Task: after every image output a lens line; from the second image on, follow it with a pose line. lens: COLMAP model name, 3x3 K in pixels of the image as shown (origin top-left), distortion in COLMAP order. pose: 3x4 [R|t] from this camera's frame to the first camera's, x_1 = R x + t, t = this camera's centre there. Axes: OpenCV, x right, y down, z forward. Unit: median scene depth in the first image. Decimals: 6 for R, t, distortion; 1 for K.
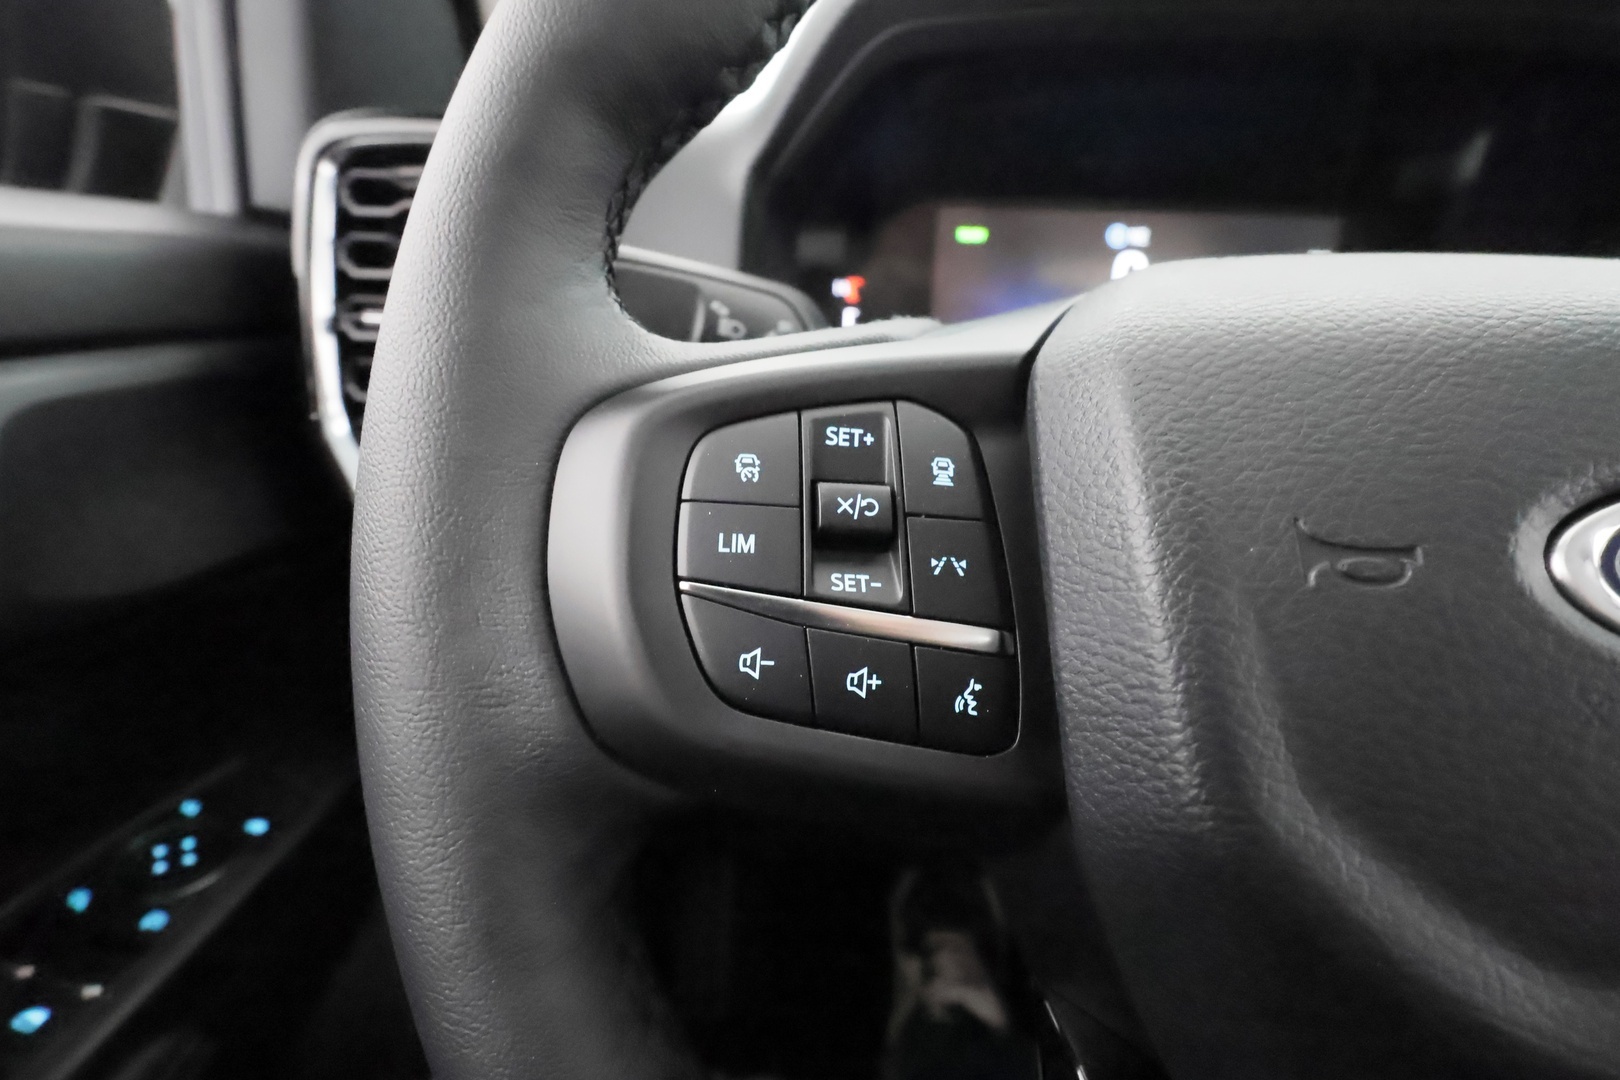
lens RADIAL K [[744.7, 0, 805.2], [0, 744.7, 541.5], [0, 0, 1]] dist [0.001344, 0.000631]
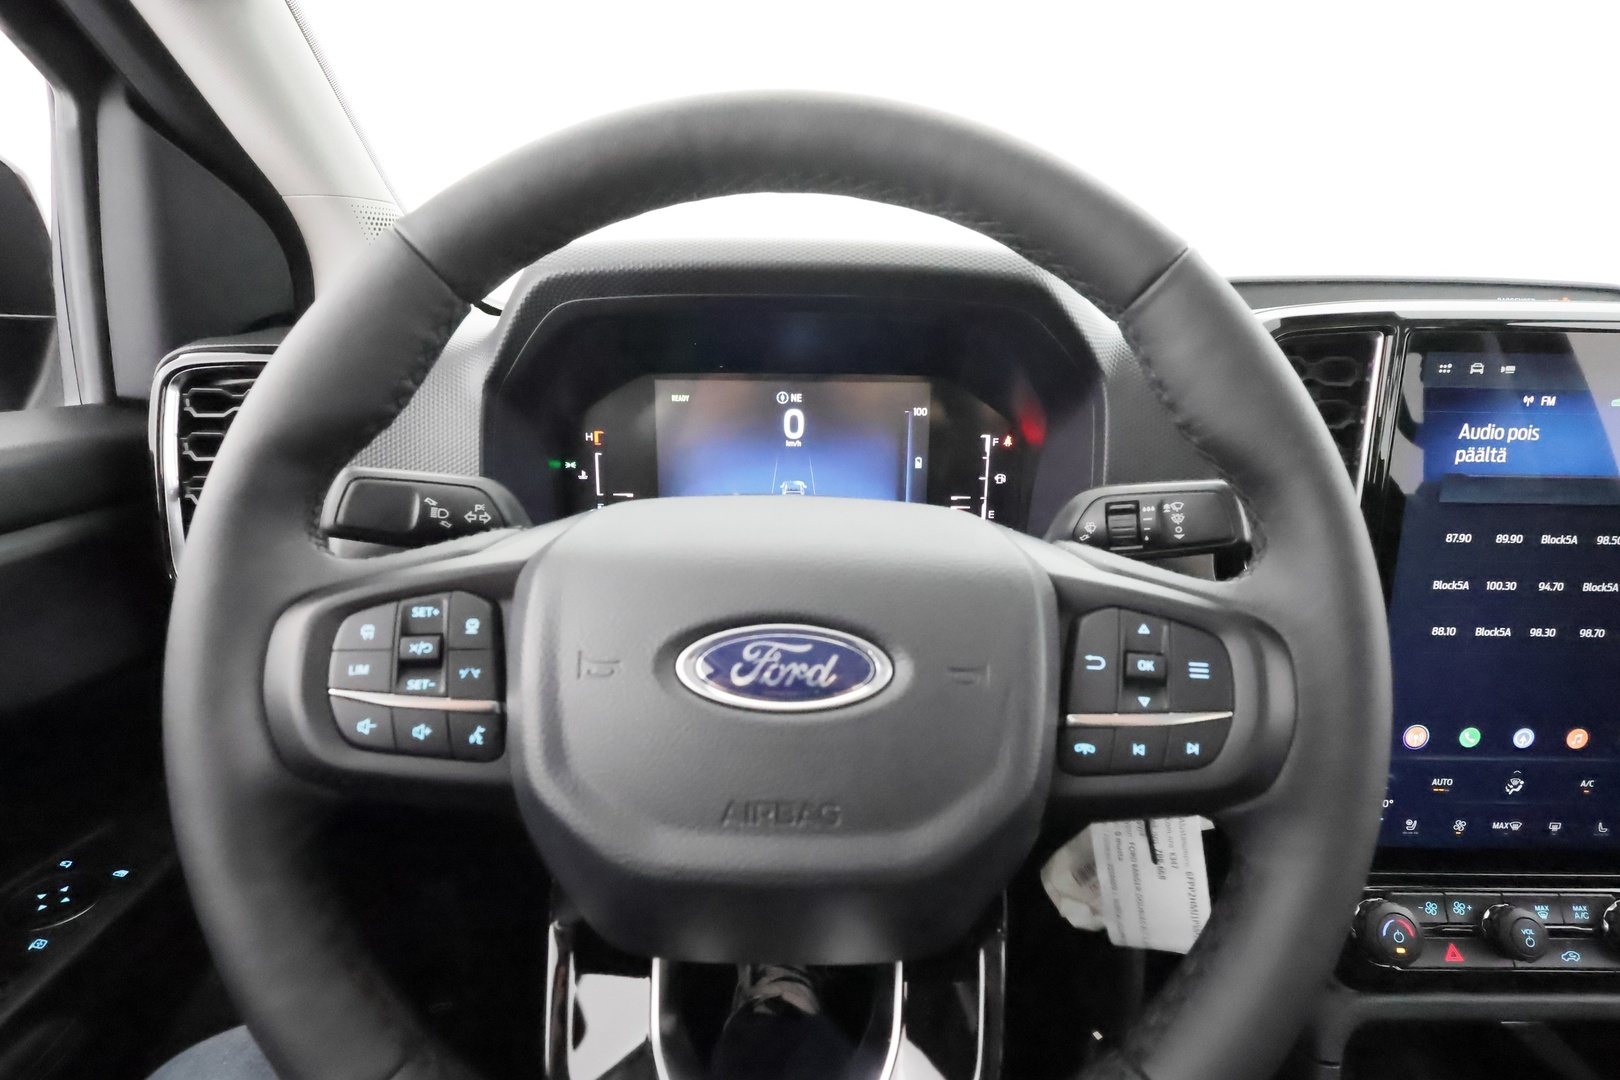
lens RADIAL K [[739.9, 0, 812.2], [0, 739.9, 544.4], [0, 0, 1]] dist [-0.003623, -0.000831]
pose [[0.992388, -0.046975, 0.113841, 0.898758], [0.053277, 0.997174, -0.052968, -0.161519], [-0.111031, 0.058630, 0.992086, -1.160653]]
